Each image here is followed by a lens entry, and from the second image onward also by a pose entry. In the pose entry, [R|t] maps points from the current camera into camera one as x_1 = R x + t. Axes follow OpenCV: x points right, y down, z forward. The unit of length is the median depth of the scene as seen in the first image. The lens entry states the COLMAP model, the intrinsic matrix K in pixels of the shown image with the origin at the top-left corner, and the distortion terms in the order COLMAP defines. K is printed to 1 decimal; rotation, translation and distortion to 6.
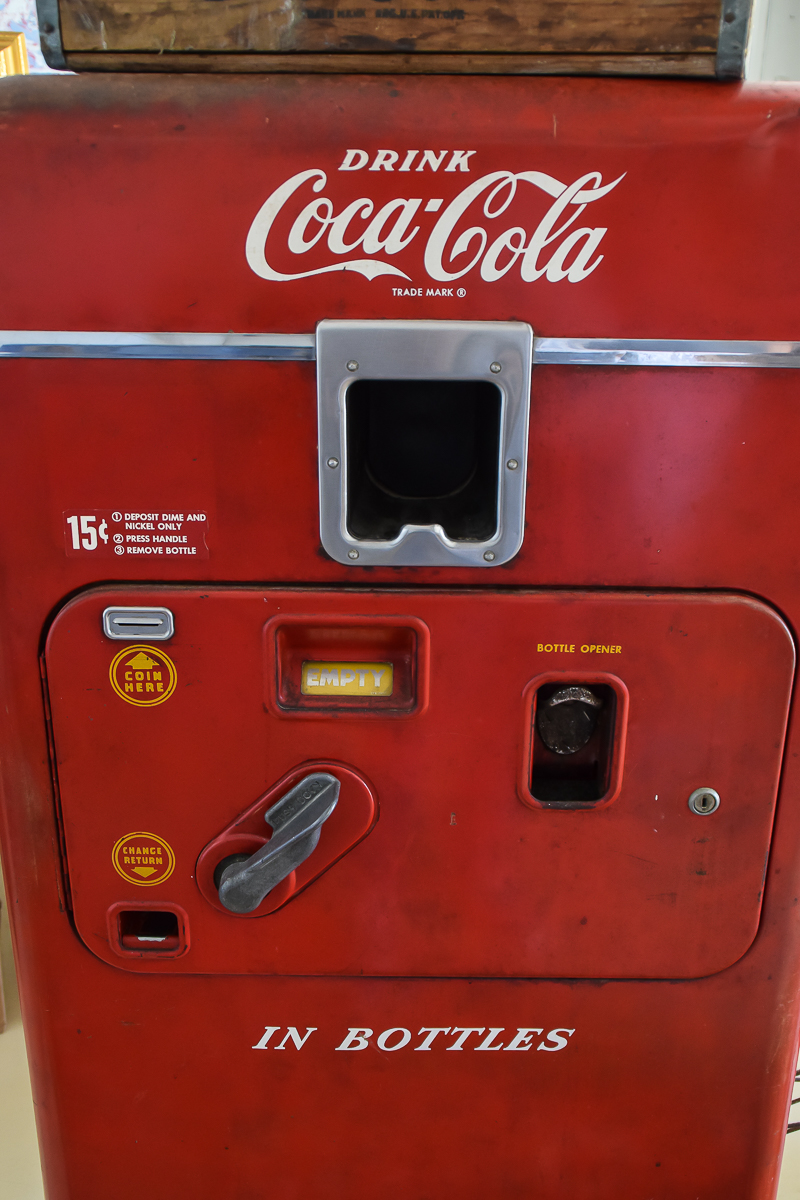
lens RADIAL K [[1328.3, 0, 426.9], [0, 1328.3, 632.1], [0, 0, 1]] dist [-0.028049, 0.000000]
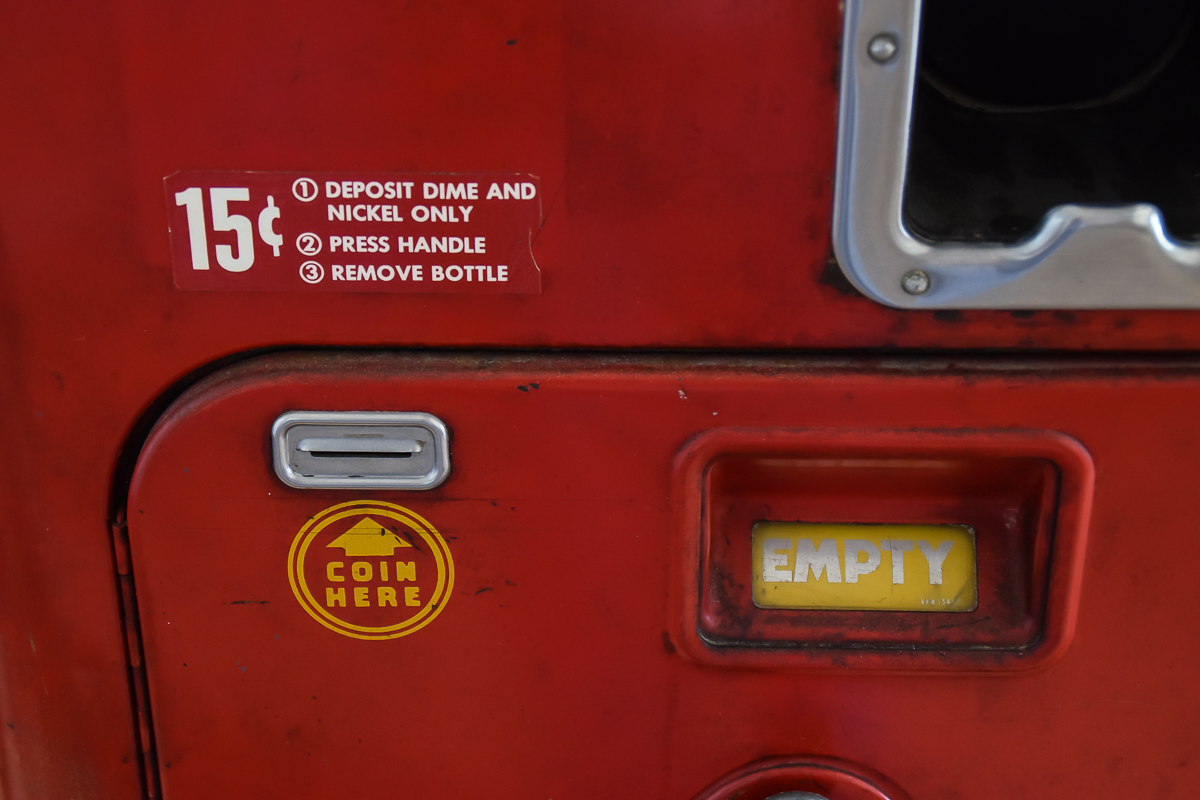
lens RADIAL K [[2034.4, 0, 600.5], [0, 2034.4, 405.0], [0, 0, 1]] dist [0.153863, 0.000000]
pose [[0.999473, -0.001350, -0.032435, -0.126115], [0.005037, 0.993485, 0.113851, -0.090143], [0.032070, -0.113955, 0.992968, 0.396599]]
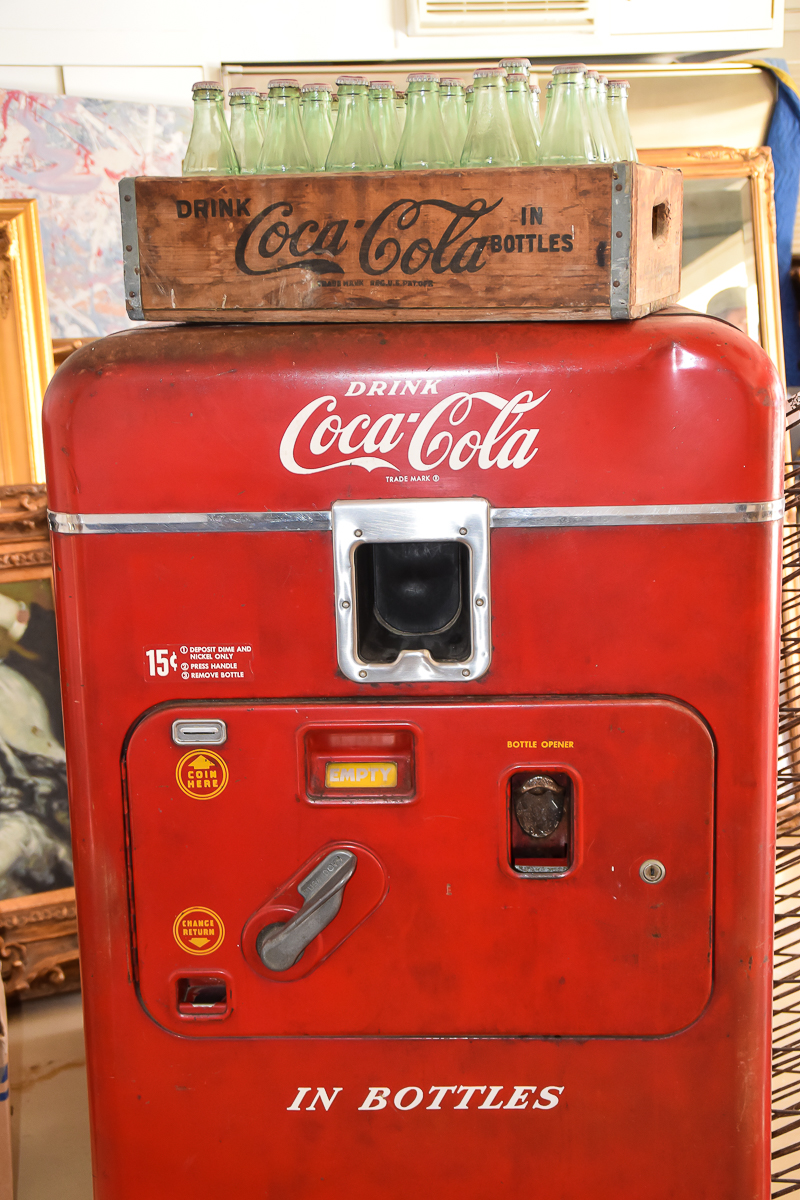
lens RADIAL K [[1903.9, 0, 411.7], [0, 1903.9, 595.7], [0, 0, 1]] dist [0.064917, 0.000000]
pose [[0.998012, -0.028614, -0.056155, 0.099706], [0.019062, 0.986309, -0.163800, 0.172439], [0.060073, 0.162404, 0.984894, -0.853127]]
